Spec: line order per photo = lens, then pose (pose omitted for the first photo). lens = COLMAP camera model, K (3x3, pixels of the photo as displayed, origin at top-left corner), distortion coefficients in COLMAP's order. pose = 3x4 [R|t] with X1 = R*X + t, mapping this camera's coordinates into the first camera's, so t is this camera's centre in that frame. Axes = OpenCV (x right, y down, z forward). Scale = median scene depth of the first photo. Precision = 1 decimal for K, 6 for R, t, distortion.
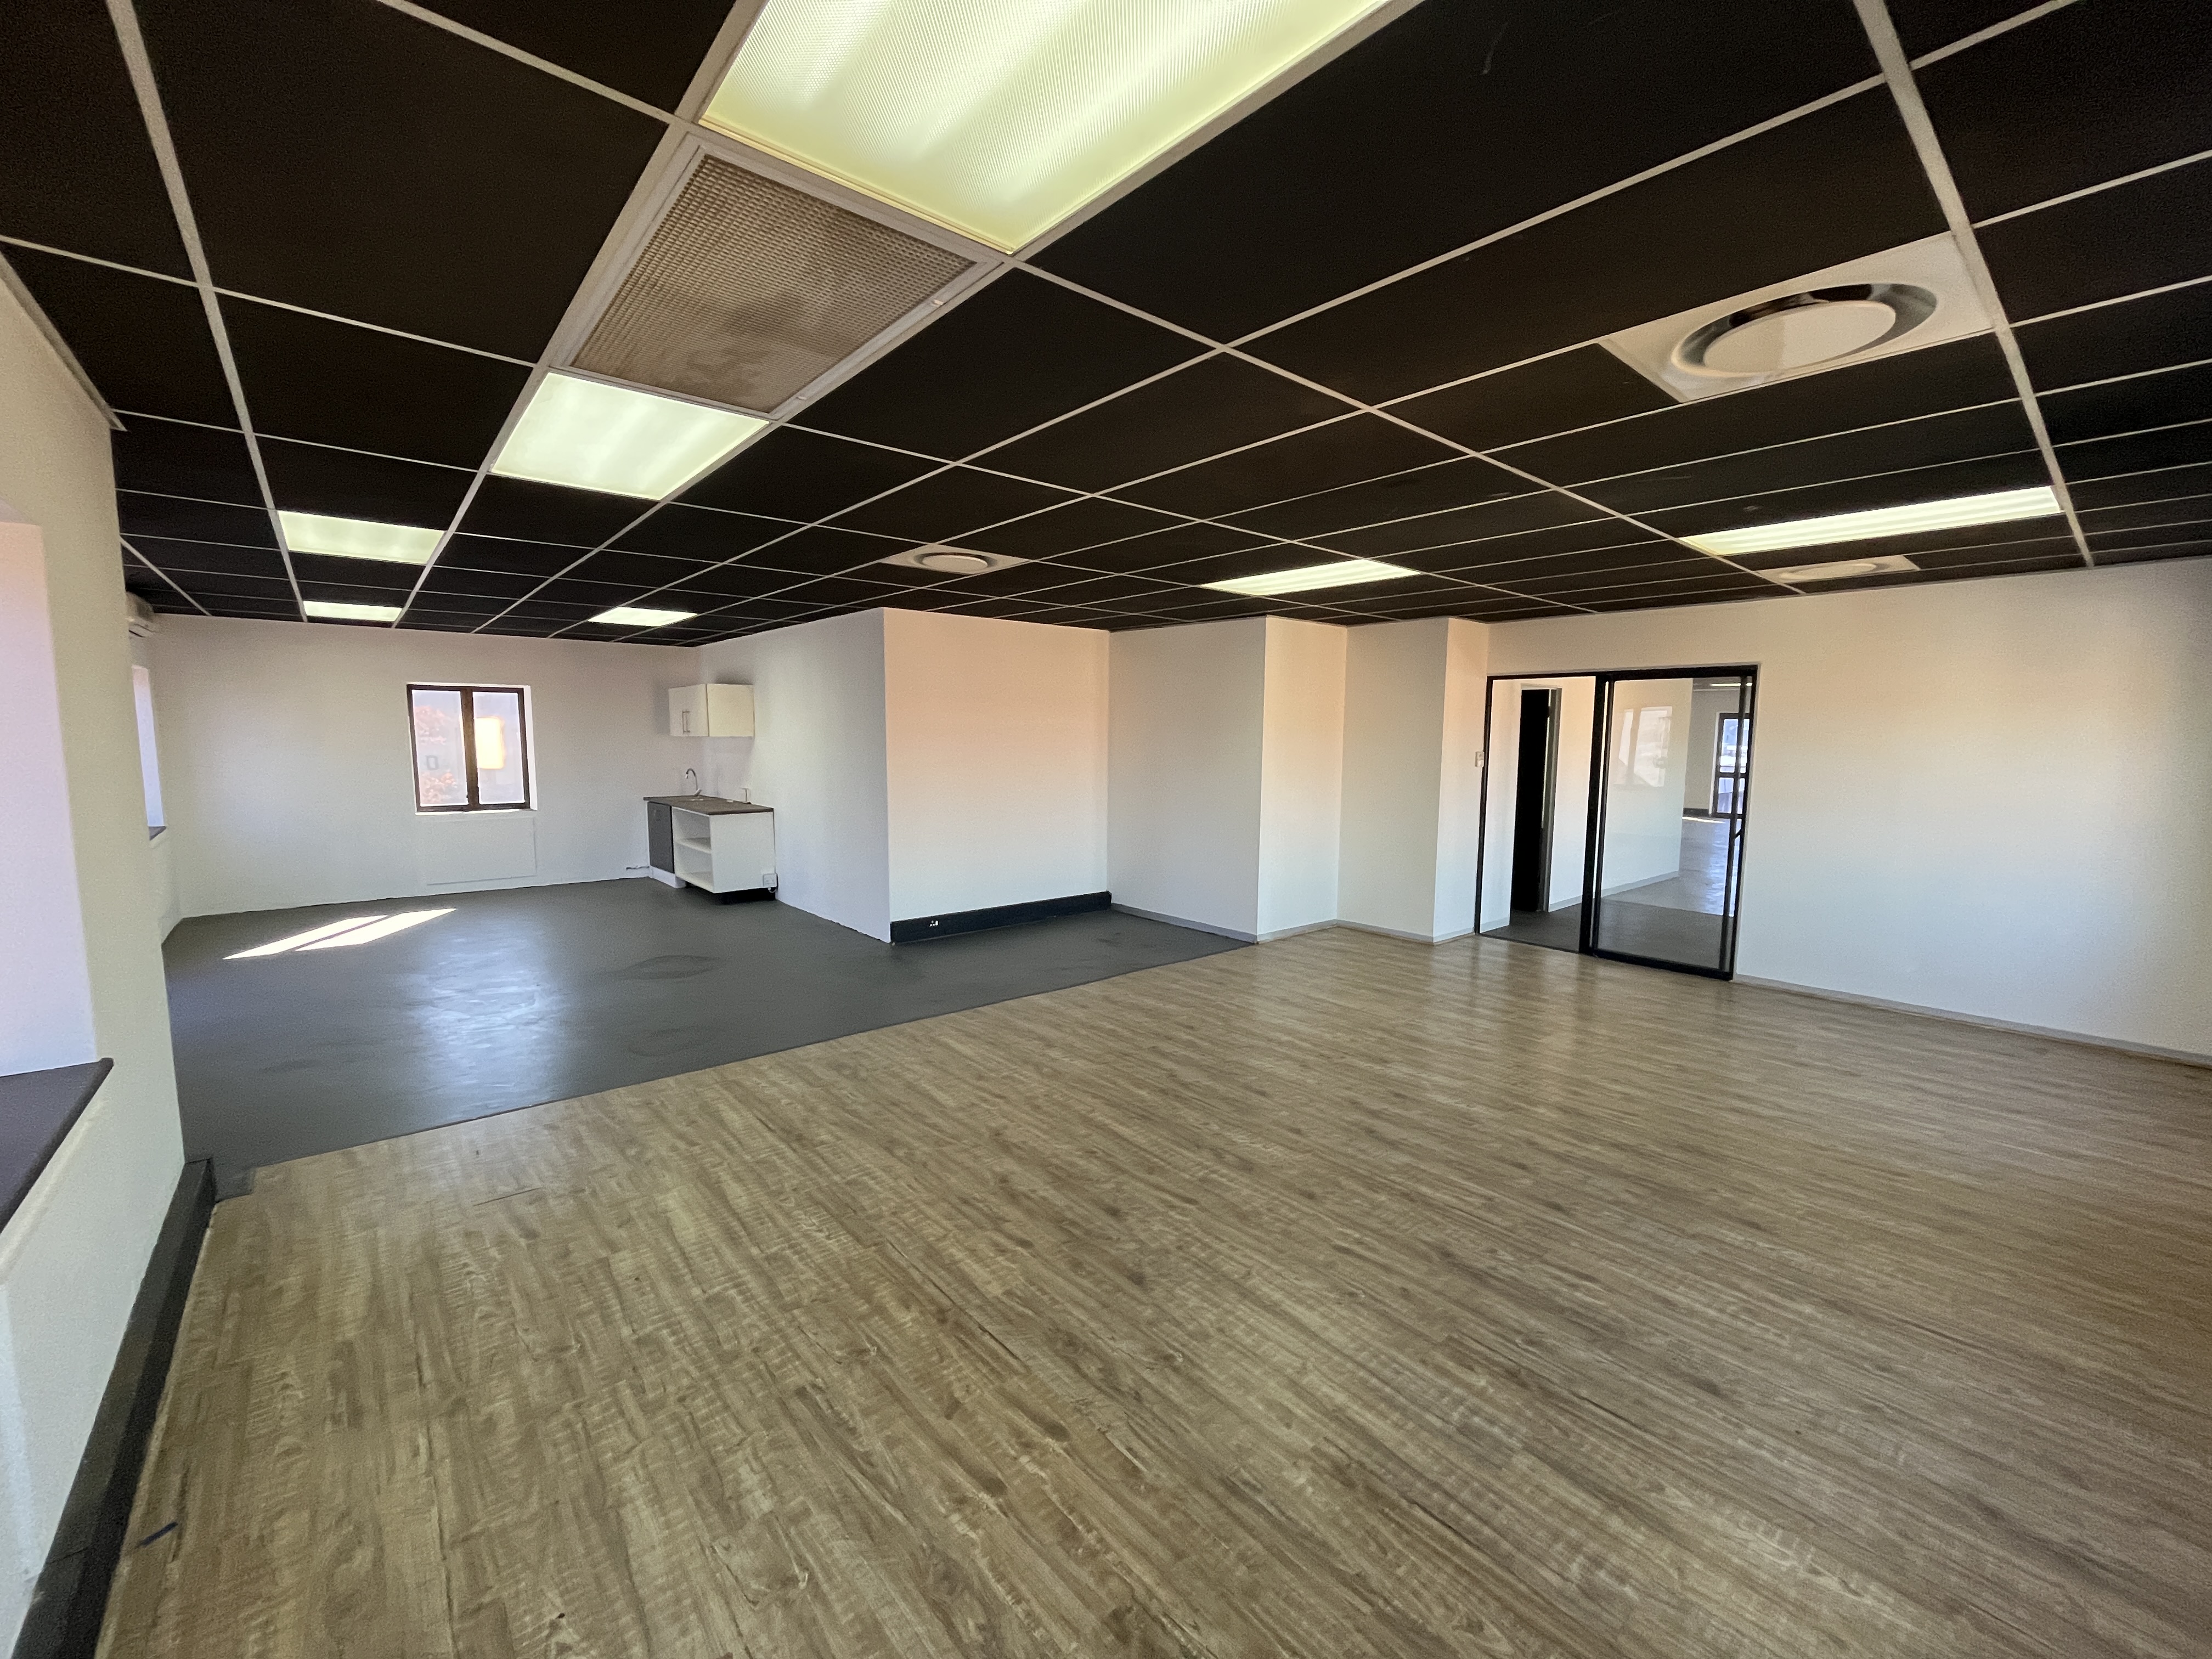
lens RADIAL K [[894.1, 0, 1106.9], [0, 894.1, 825.5], [0, 0, 1]] dist [-0.006457, 0.000103]
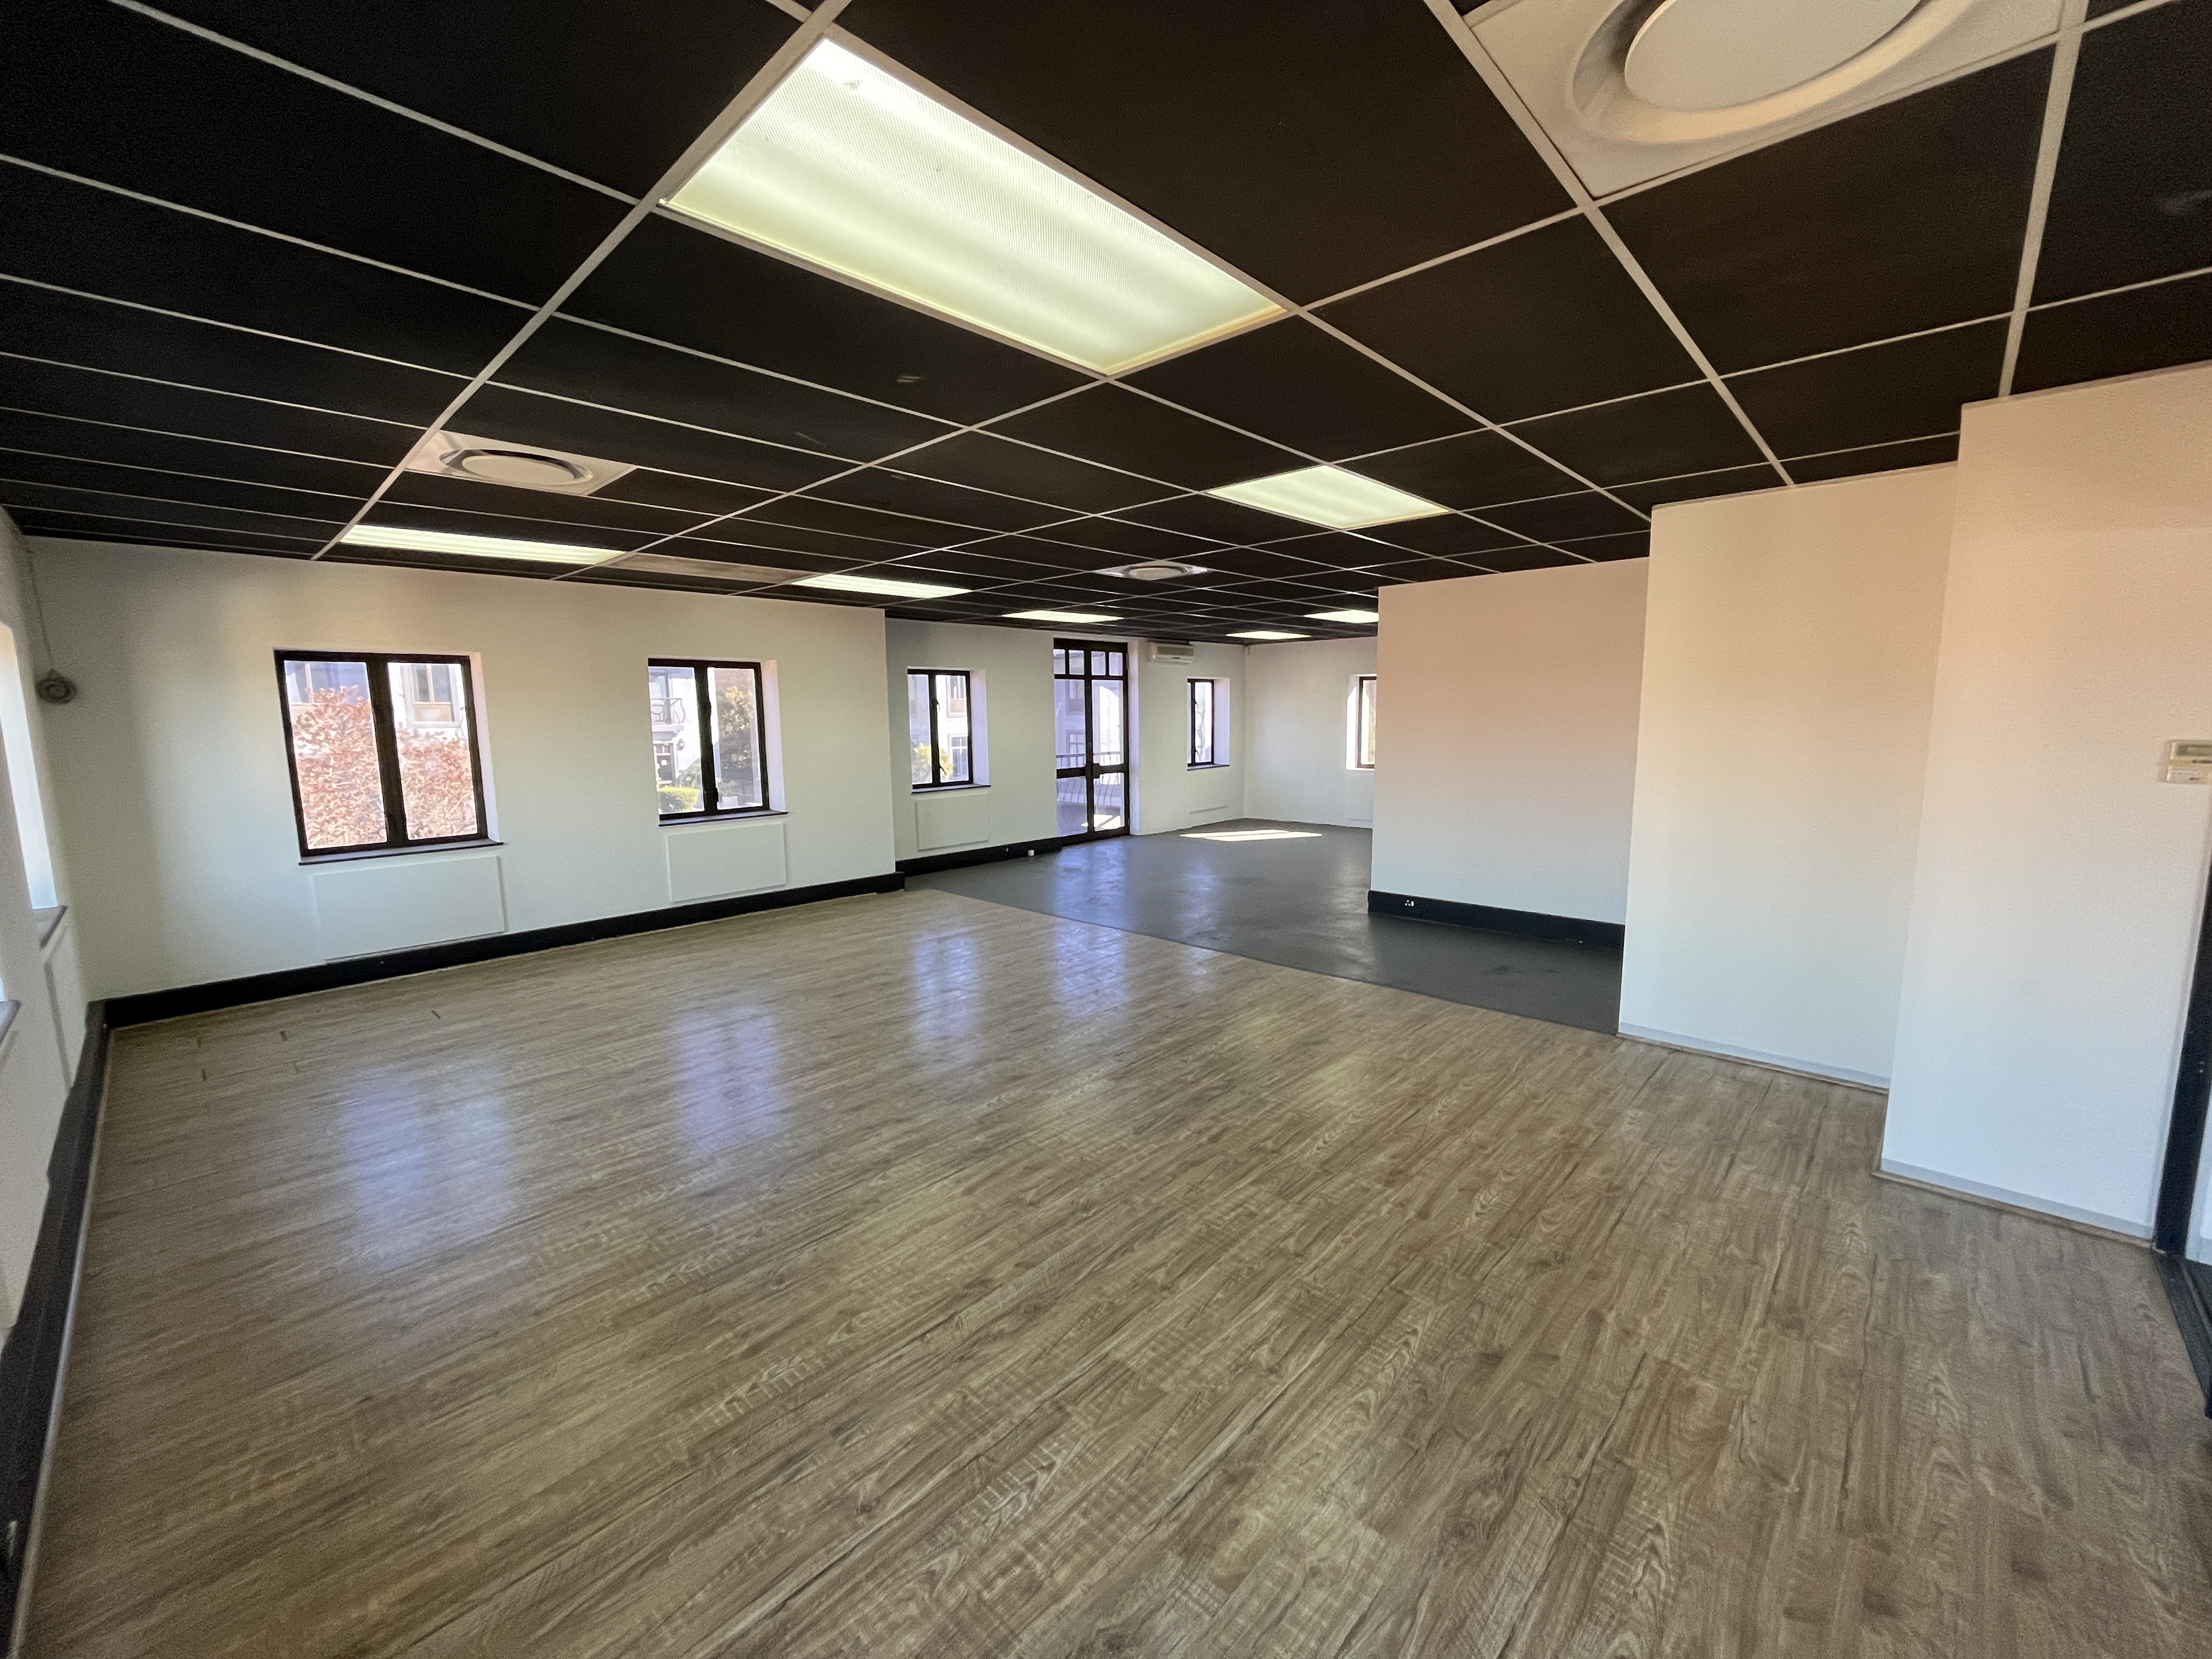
lens RADIAL K [[894.1, 0, 1122.7], [0, 894.1, 827.8], [0, 0, 1]] dist [-0.006457, 0.000103]
pose [[0.121537, 0.121861, -0.985078, 1.423467], [-0.092270, 0.989525, 0.111027, -0.105802], [0.988289, 0.077400, 0.131508, 1.058628]]
